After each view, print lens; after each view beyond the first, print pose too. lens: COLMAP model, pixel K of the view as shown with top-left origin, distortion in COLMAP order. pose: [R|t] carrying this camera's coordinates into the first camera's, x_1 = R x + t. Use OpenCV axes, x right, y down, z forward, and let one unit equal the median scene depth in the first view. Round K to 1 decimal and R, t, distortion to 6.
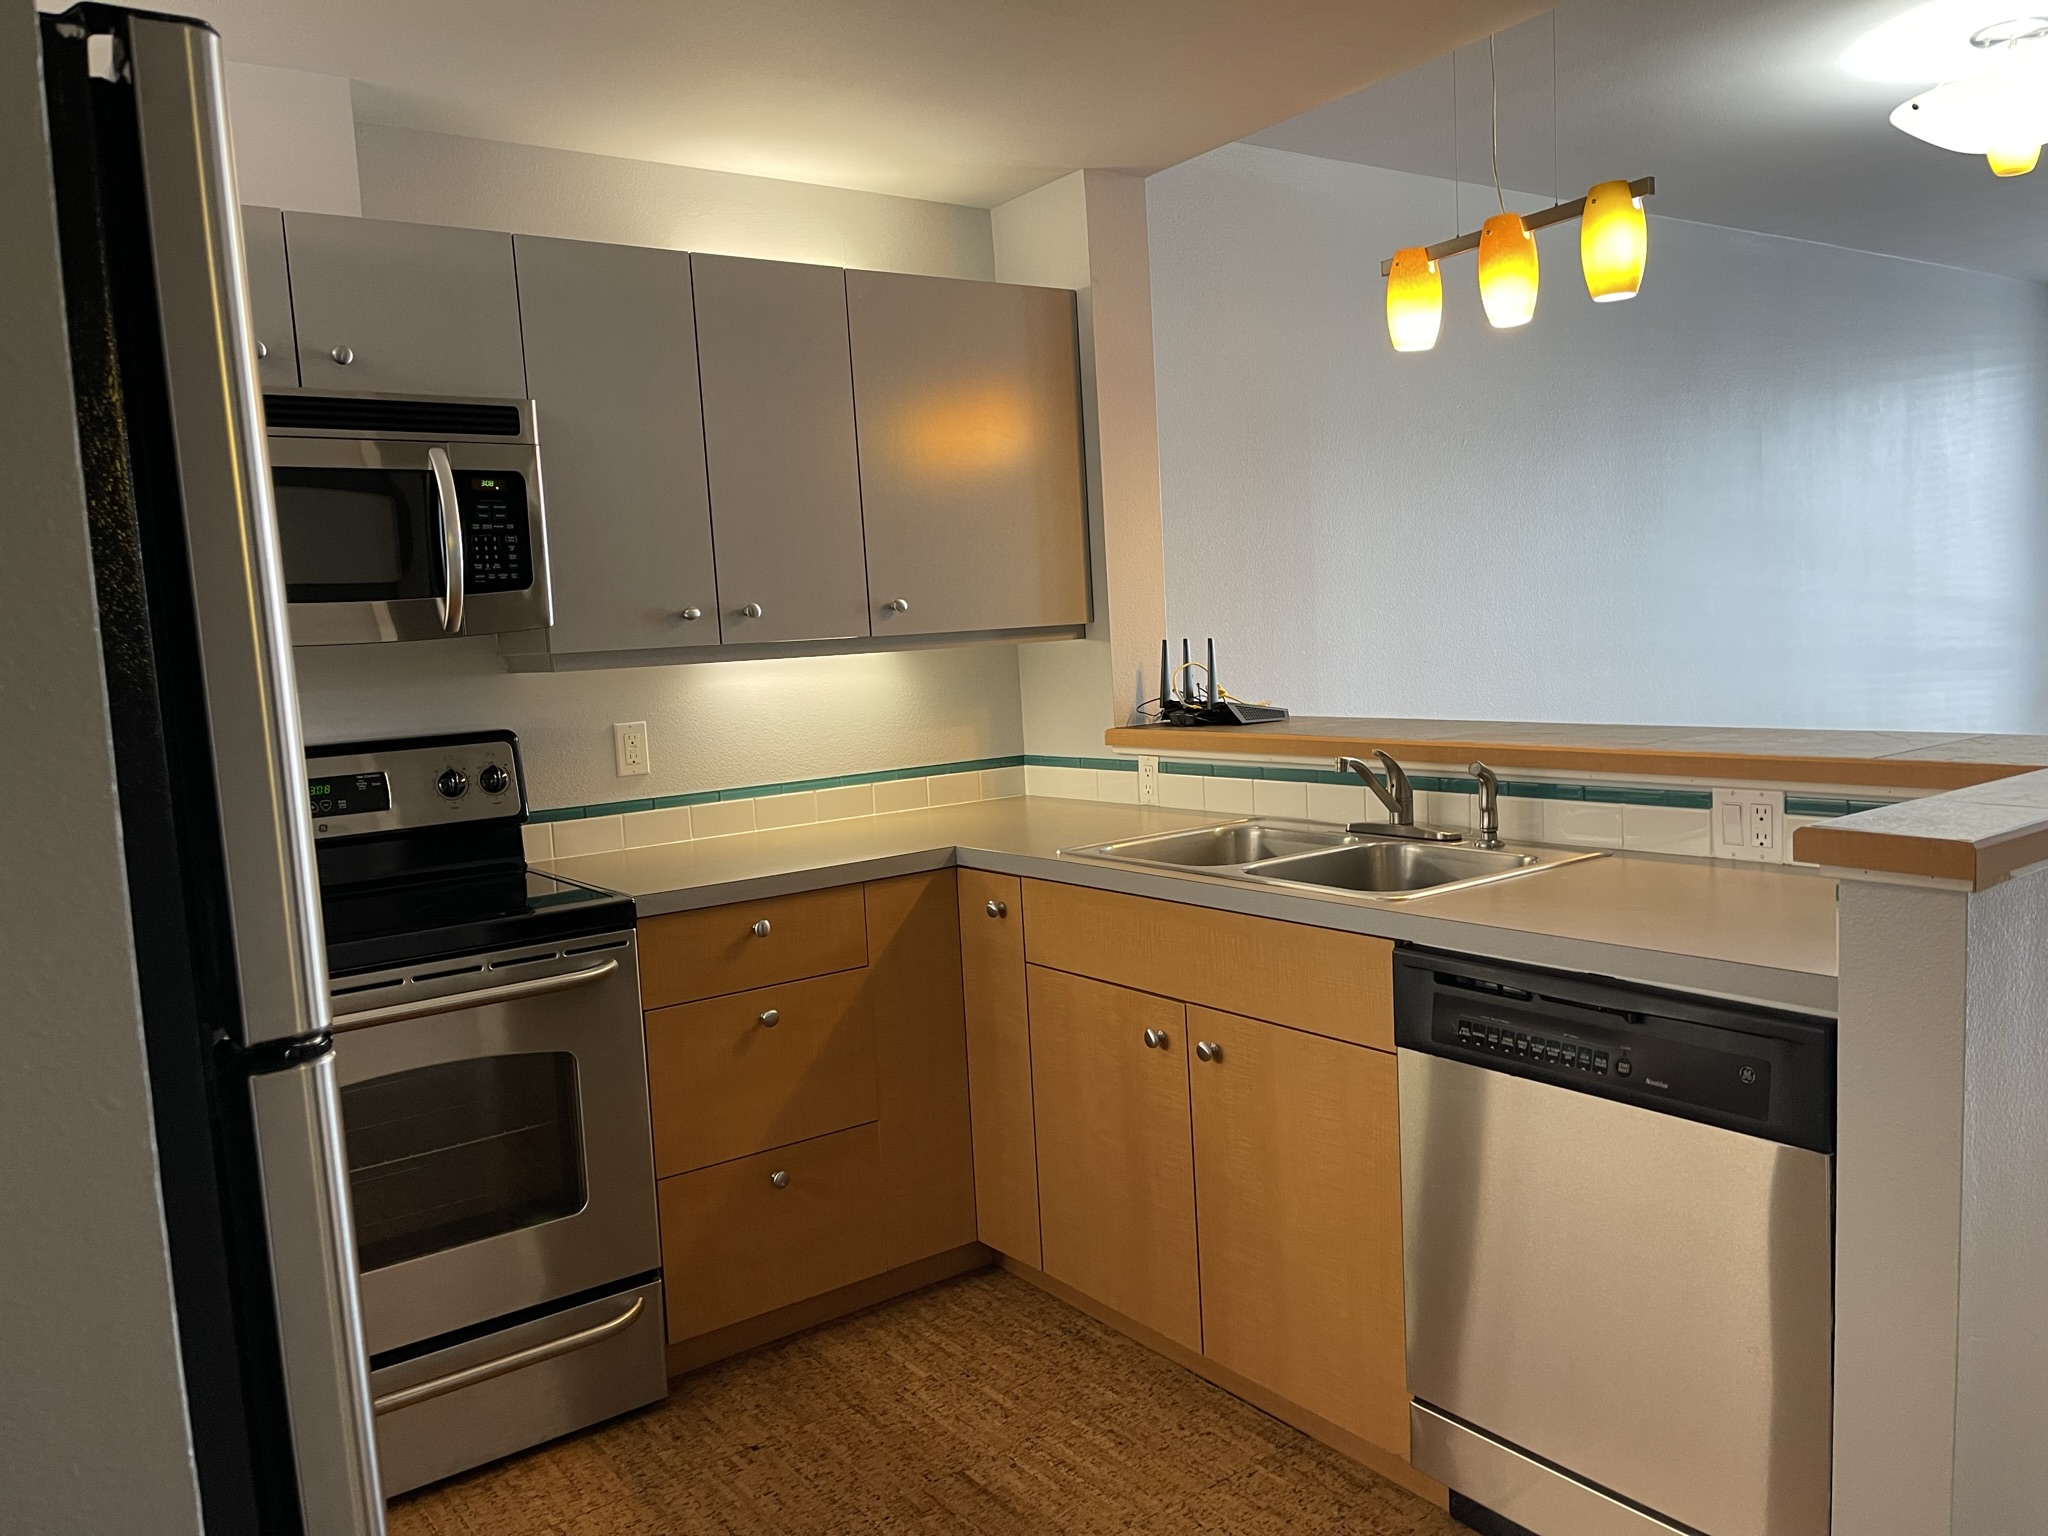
lens RADIAL K [[1545.1, 0, 1036.2], [0, 1545.1, 764.1], [0, 0, 1]] dist [0.055296, -0.081178]
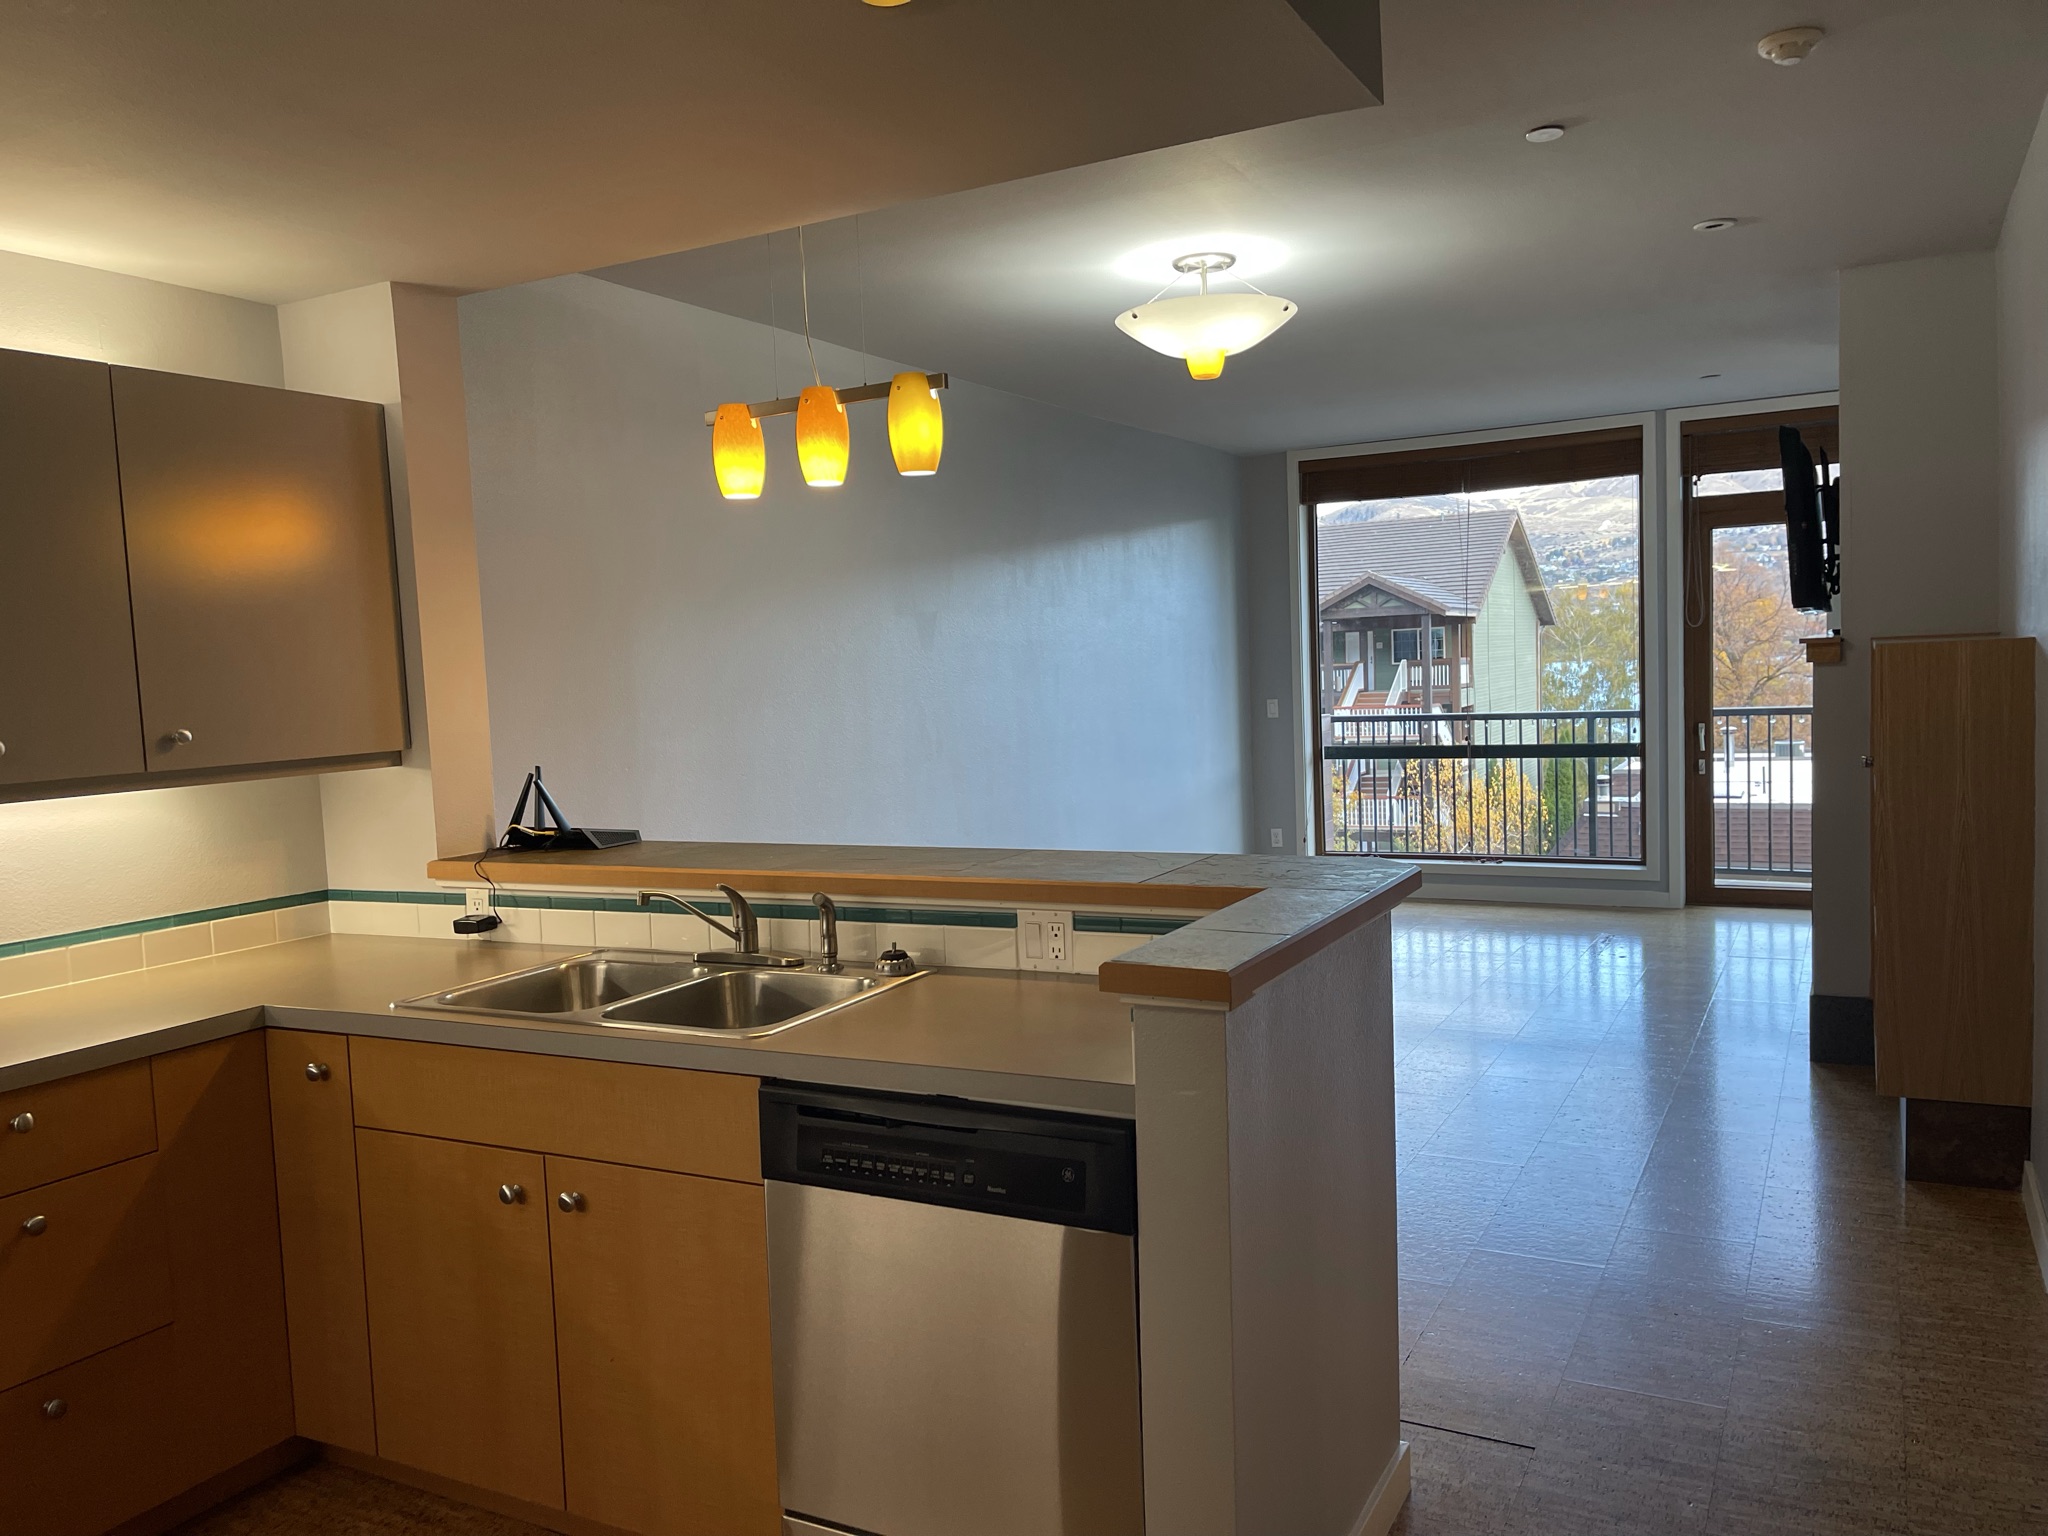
lens RADIAL K [[1545.1, 0, 1036.2], [0, 1545.1, 764.1], [0, 0, 1]] dist [0.055296, -0.081178]
pose [[0.897707, -0.013816, 0.440375, -0.049826], [0.033351, 0.998771, -0.036650, -0.043597], [-0.439328, 0.047588, 0.897065, -0.037331]]
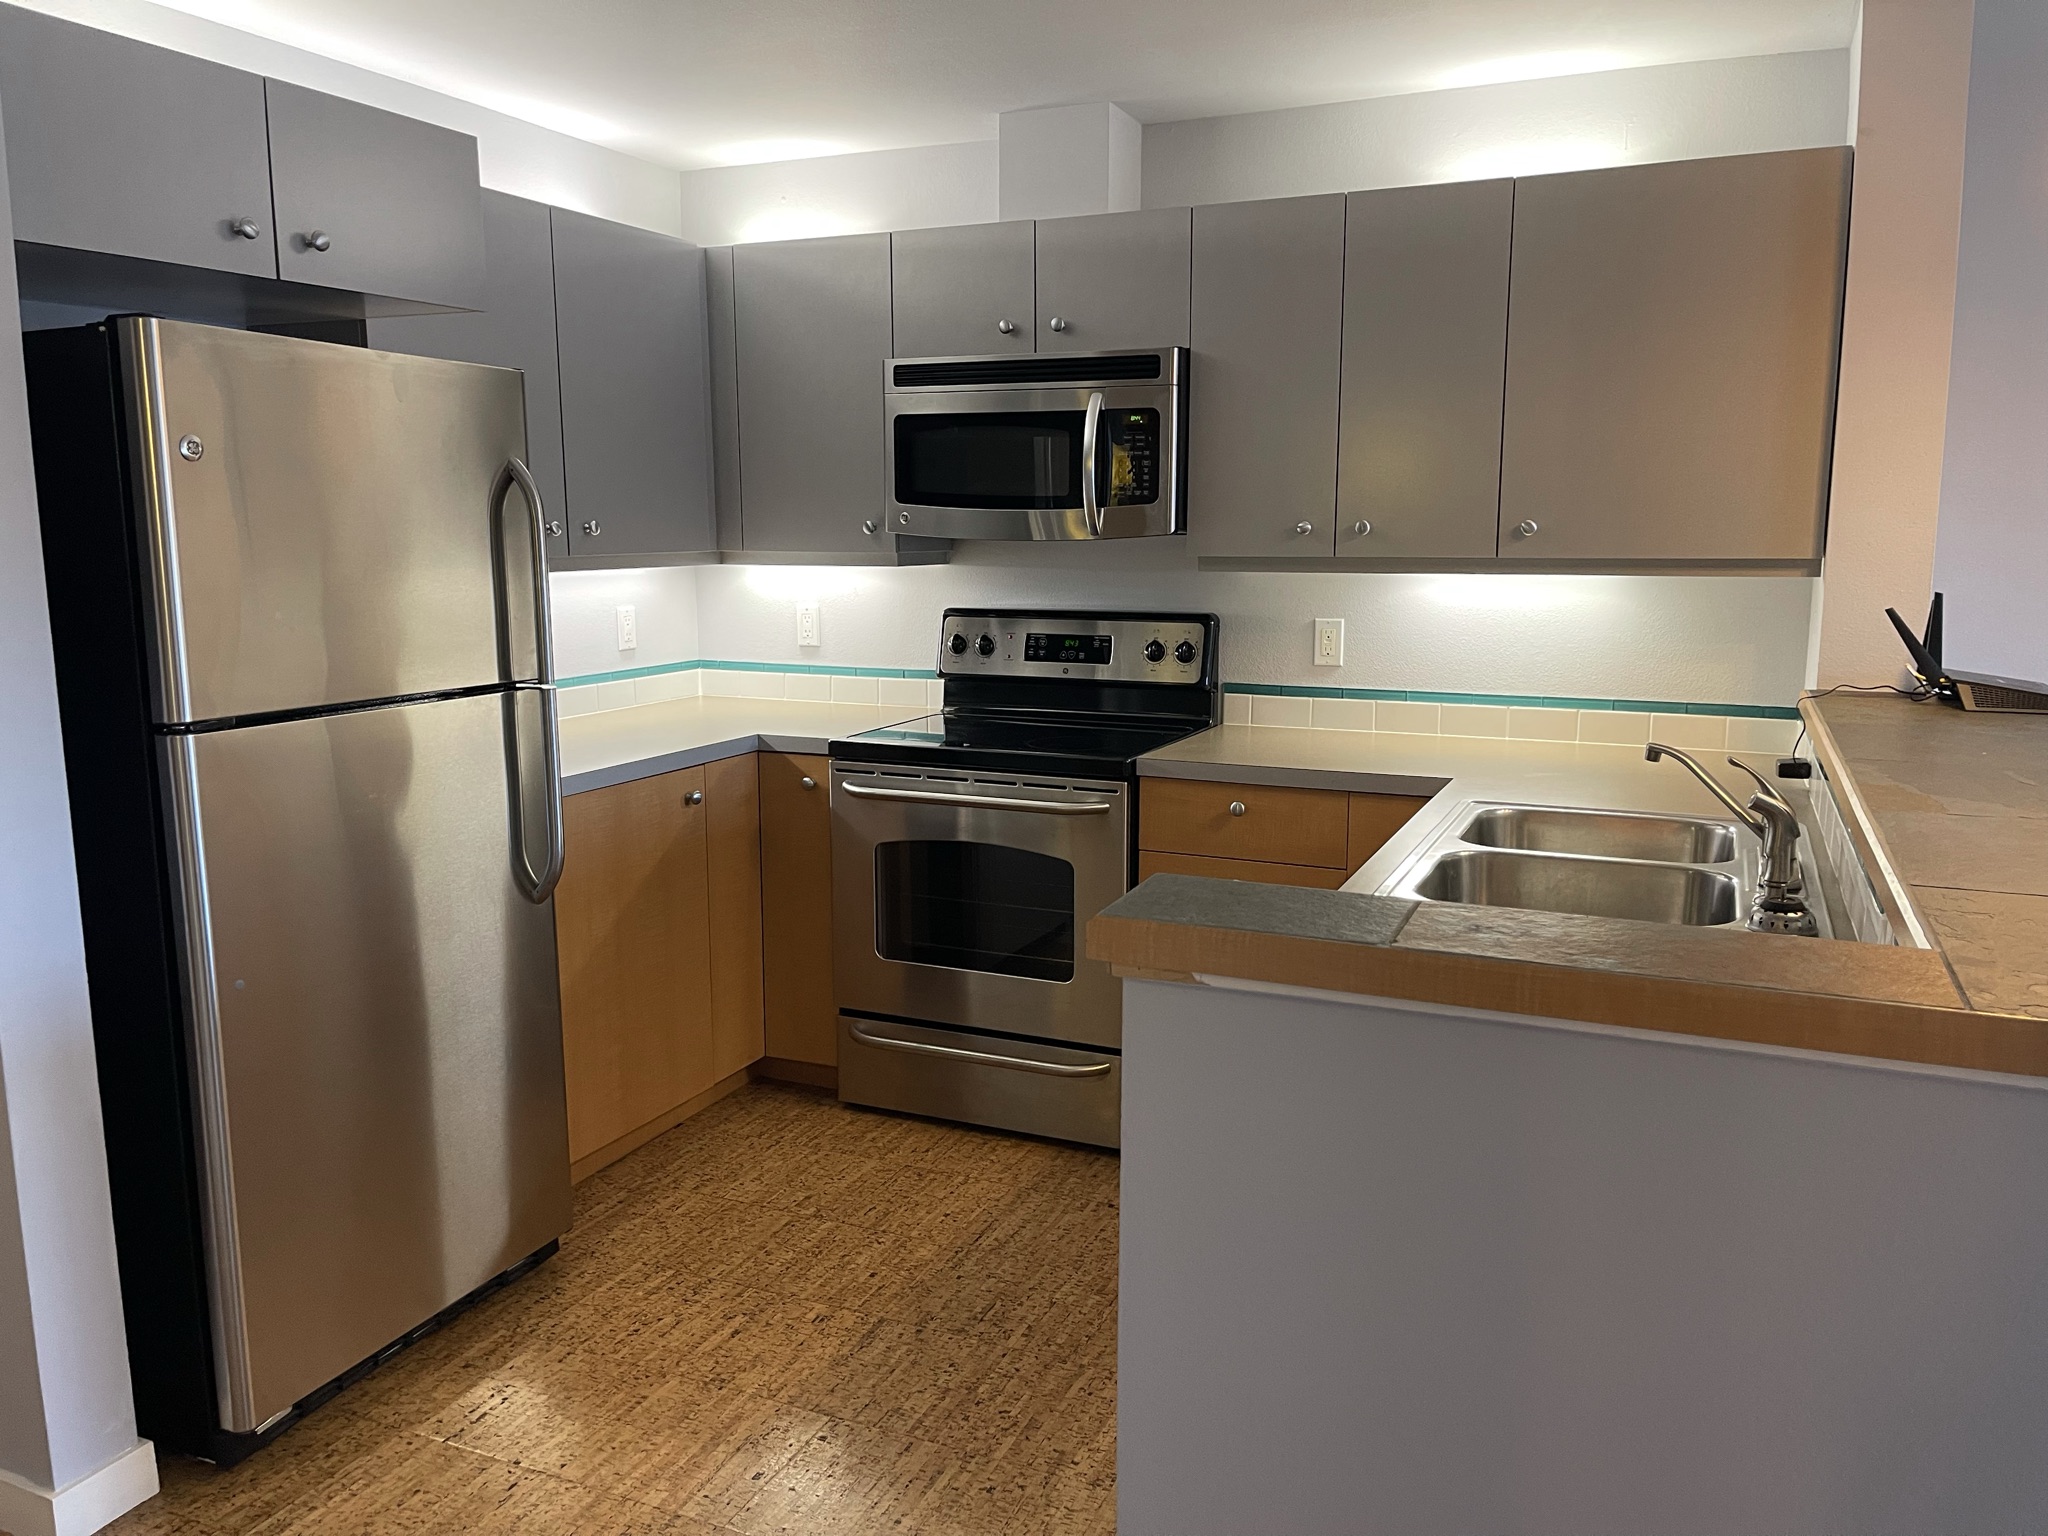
lens RADIAL K [[1545.1, 0, 1036.2], [0, 1545.1, 764.1], [0, 0, 1]] dist [0.055296, -0.081178]
pose [[0.501645, 0.188221, -0.844349, 0.715789], [-0.105584, 0.982067, 0.156191, -0.090685], [0.858606, 0.010797, 0.512523, 0.279257]]
